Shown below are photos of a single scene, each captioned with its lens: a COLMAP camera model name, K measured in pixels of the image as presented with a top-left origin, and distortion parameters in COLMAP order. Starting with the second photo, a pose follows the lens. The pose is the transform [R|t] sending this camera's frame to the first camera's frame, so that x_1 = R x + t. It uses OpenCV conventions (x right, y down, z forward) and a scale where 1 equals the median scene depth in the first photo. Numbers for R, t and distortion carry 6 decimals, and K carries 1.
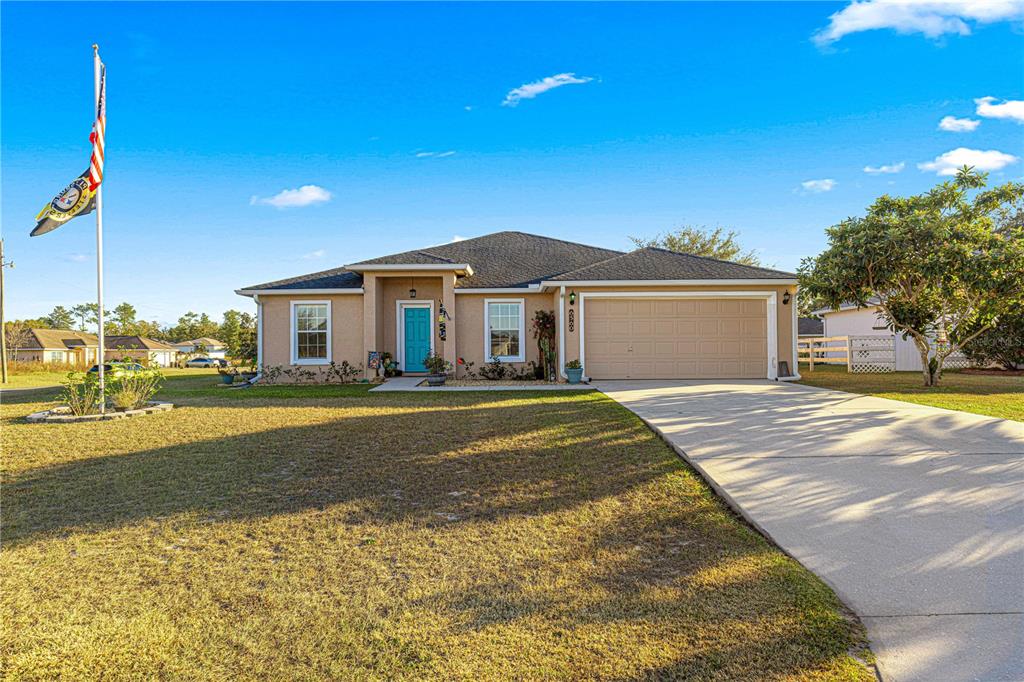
lens RADIAL K [[629.6, 0, 512.0], [0, 629.6, 341.0], [0, 0, 1]] dist [-0.000246, -0.000291]
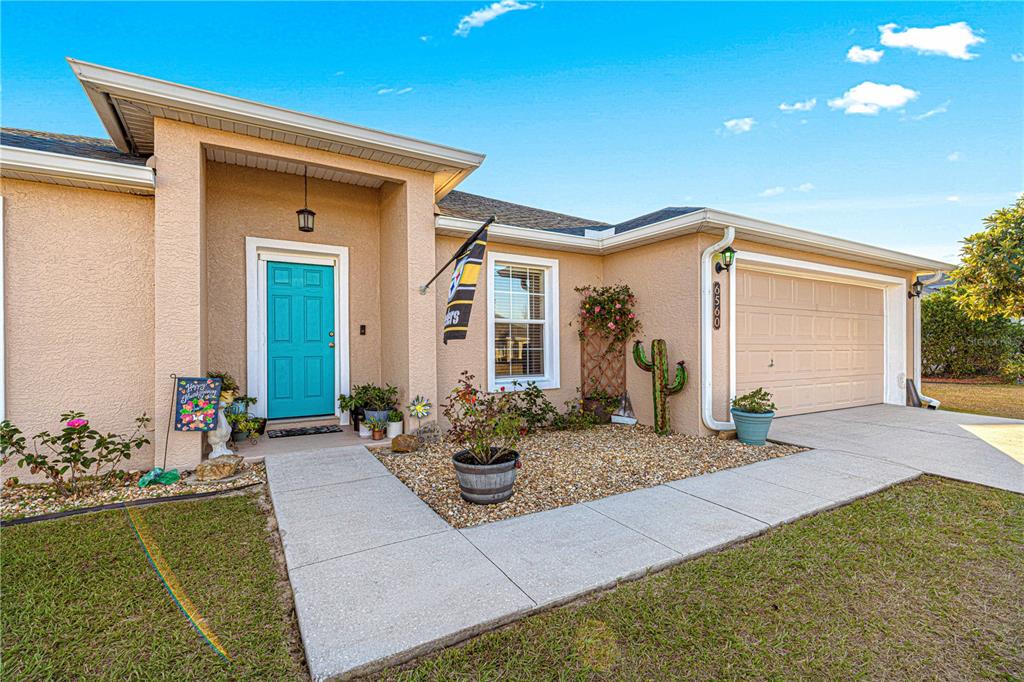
lens RADIAL K [[460.1, 0, 507.3], [0, 460.1, 346.8], [0, 0, 1]] dist [-0.002938, -0.000479]
pose [[0.869865, 0.006285, 0.493251, -0.193566], [-0.013835, 0.999836, 0.011657, -0.002796], [-0.493097, -0.016964, 0.869809, 0.712057]]
